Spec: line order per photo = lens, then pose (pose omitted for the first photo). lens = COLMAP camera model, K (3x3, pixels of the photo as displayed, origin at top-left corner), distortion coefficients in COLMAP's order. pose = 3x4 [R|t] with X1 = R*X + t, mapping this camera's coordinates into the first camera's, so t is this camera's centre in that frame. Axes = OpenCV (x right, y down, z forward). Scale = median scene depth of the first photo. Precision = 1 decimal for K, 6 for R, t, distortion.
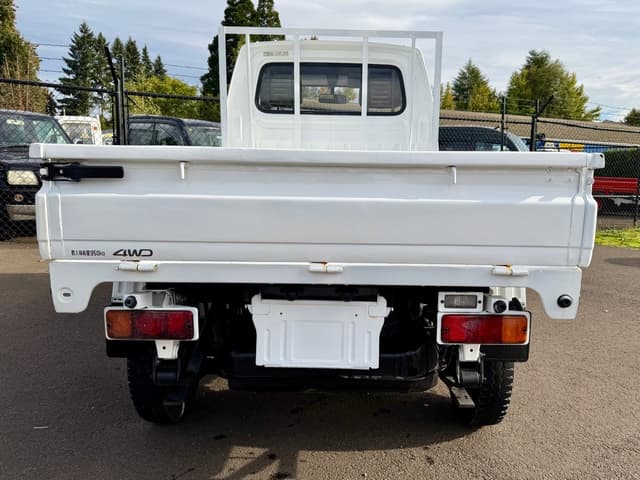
lens RADIAL K [[502.6, 0, 335.2], [0, 502.6, 248.5], [0, 0, 1]] dist [0.004826, -0.004753]
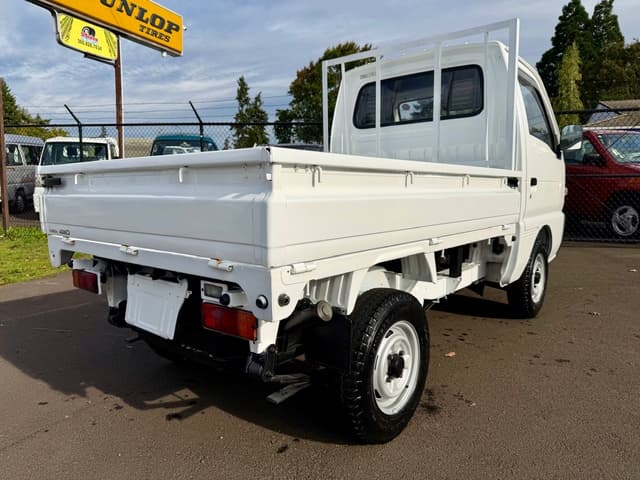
lens RADIAL K [[450.3, 0, 317.0], [0, 450.3, 243.5], [0, 0, 1]] dist [-0.001588, -0.006359]
pose [[0.769869, 0.059884, -0.635386, 0.778308], [-0.074478, 0.997216, 0.003745, -0.014062], [0.633841, 0.044439, 0.772186, 0.291072]]
